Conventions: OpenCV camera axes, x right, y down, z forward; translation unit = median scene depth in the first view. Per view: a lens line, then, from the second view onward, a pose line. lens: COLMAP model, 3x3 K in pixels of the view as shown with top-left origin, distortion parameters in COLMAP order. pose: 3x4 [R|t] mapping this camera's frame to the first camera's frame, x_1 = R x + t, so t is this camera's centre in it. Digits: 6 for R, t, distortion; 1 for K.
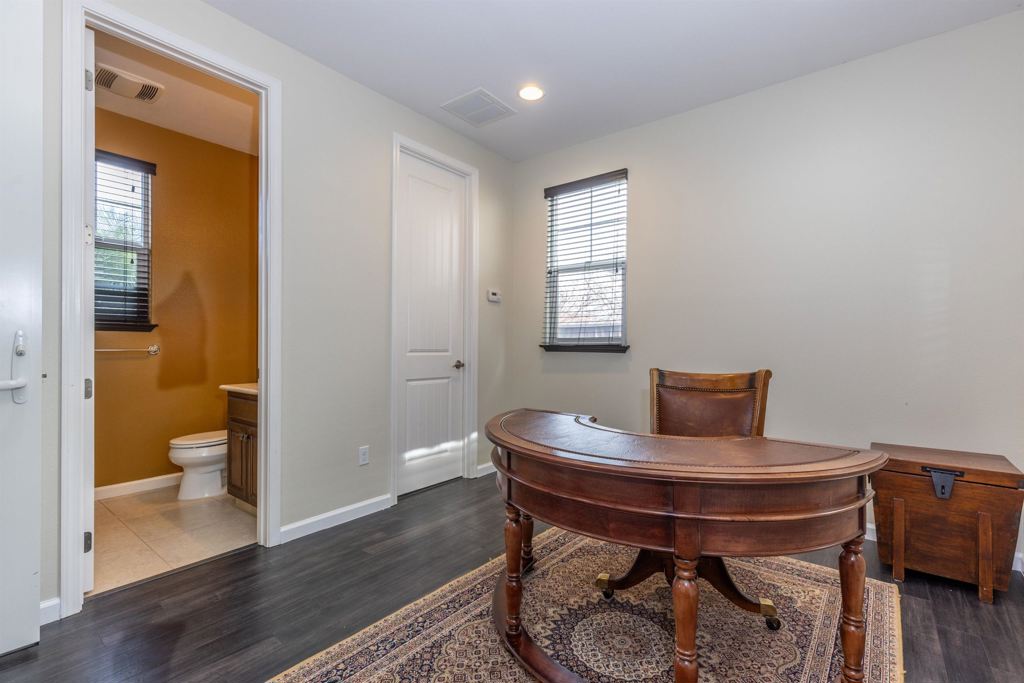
lens RADIAL K [[459.0, 0, 514.8], [0, 459.0, 345.1], [0, 0, 1]] dist [0.009685, -0.000611]
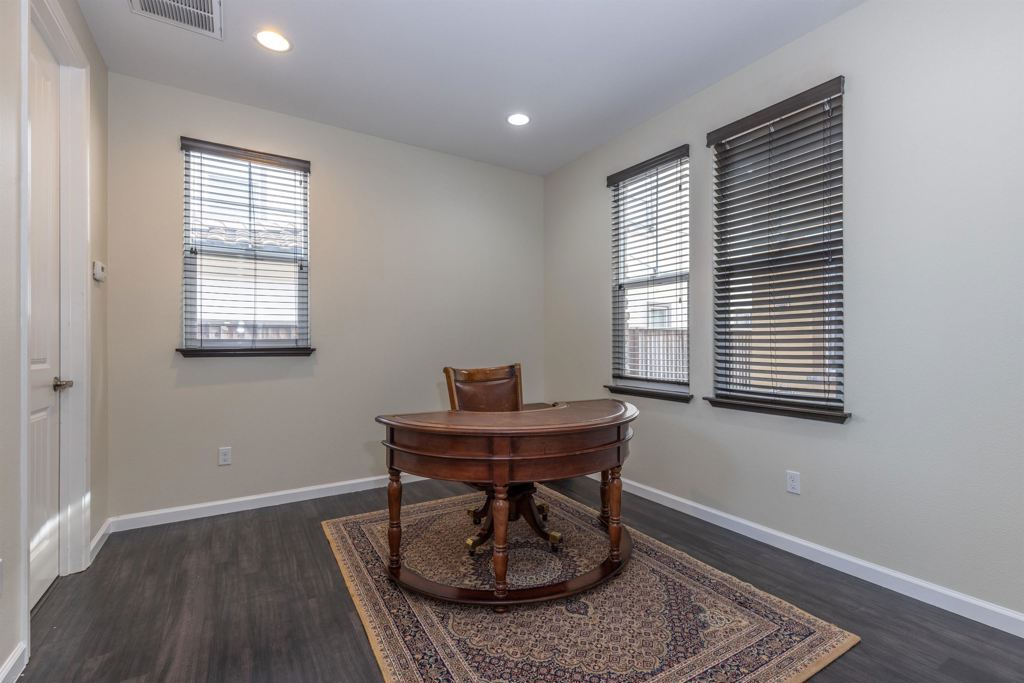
lens RADIAL K [[459.0, 0, 531.5], [0, 459.0, 344.6], [0, 0, 1]] dist [0.009685, -0.000611]
pose [[0.328398, -0.000879, 0.944539, -0.774131], [0.005387, 0.999985, -0.000942, -0.005389], [-0.944524, 0.005398, 0.328398, 0.392782]]
